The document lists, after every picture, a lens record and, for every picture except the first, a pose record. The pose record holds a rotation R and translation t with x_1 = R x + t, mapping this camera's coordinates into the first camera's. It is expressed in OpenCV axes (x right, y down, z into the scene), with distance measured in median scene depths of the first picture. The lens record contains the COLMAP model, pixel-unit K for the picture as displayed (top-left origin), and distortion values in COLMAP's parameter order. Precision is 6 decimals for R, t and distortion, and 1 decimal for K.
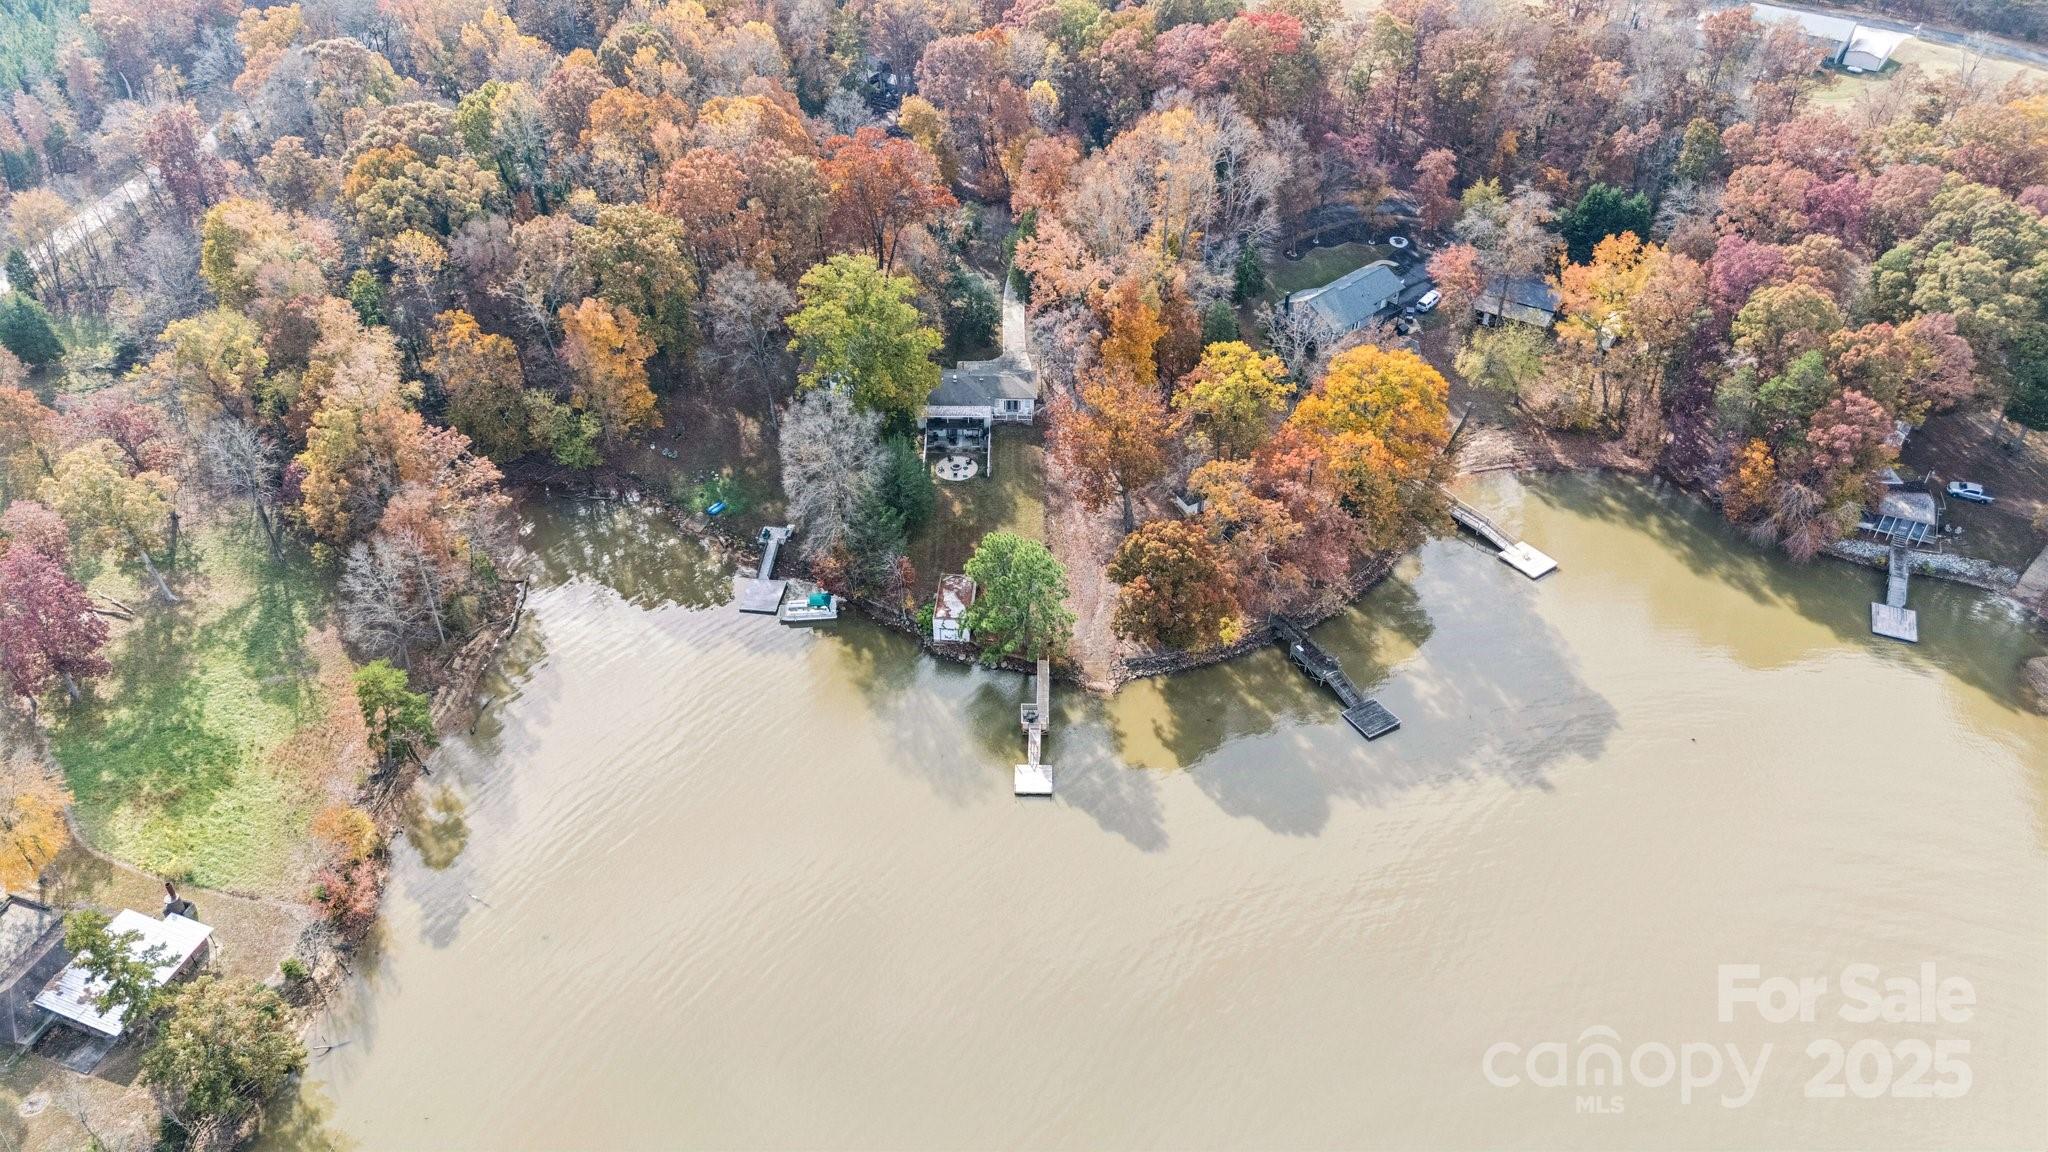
lens RADIAL K [[1544.6, 0, 1031.7], [0, 1544.6, 579.0], [0, 0, 1]] dist [0.005038, -0.005051]
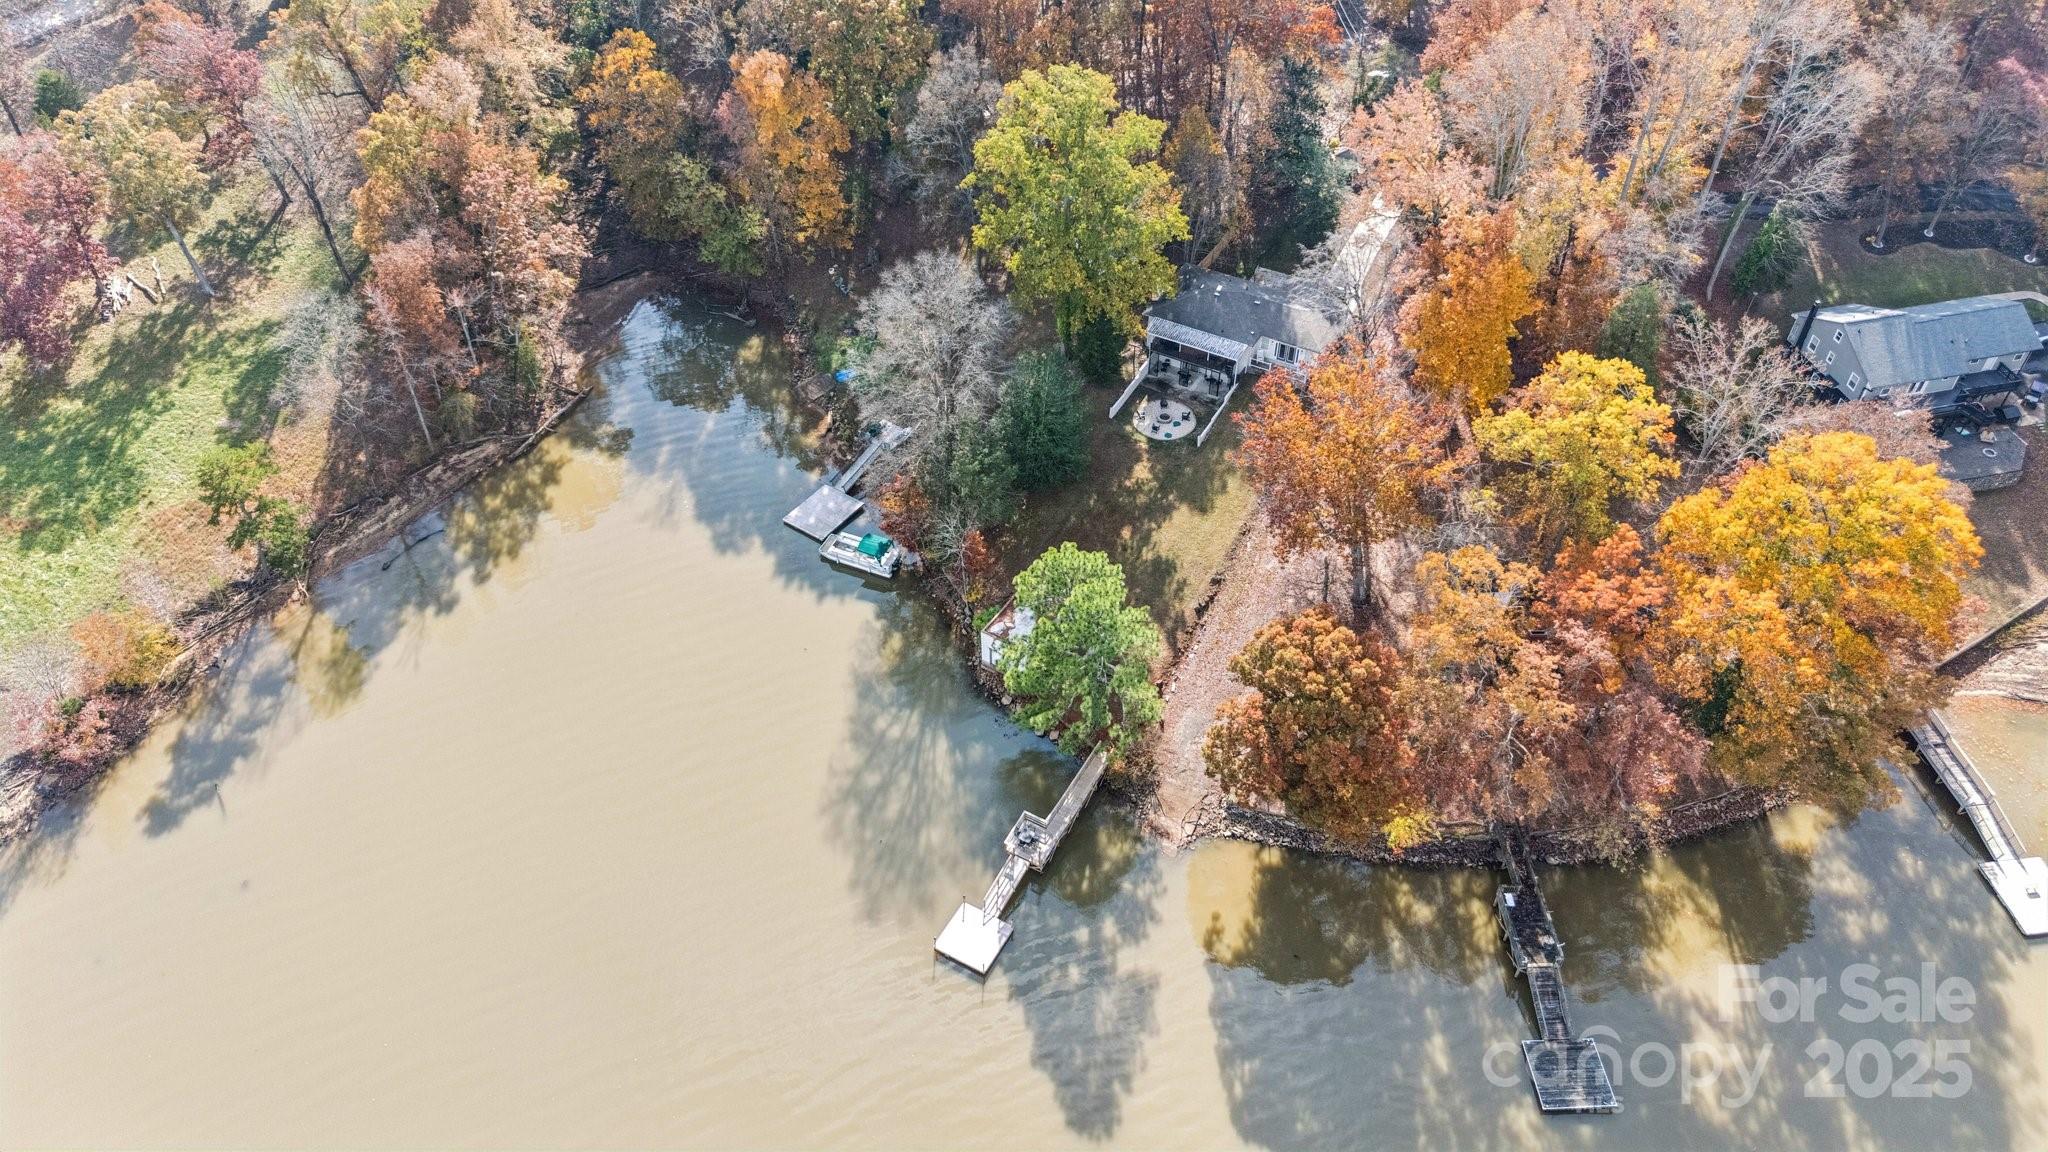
lens RADIAL K [[1544.6, 0, 1024.6], [0, 1544.6, 568.9], [0, 0, 1]] dist [0.005038, -0.005051]
pose [[0.873451, 0.334640, -0.353693, 0.162219], [-0.298746, 0.941920, 0.153422, -0.097658], [0.384491, -0.028342, 0.922693, 0.356930]]
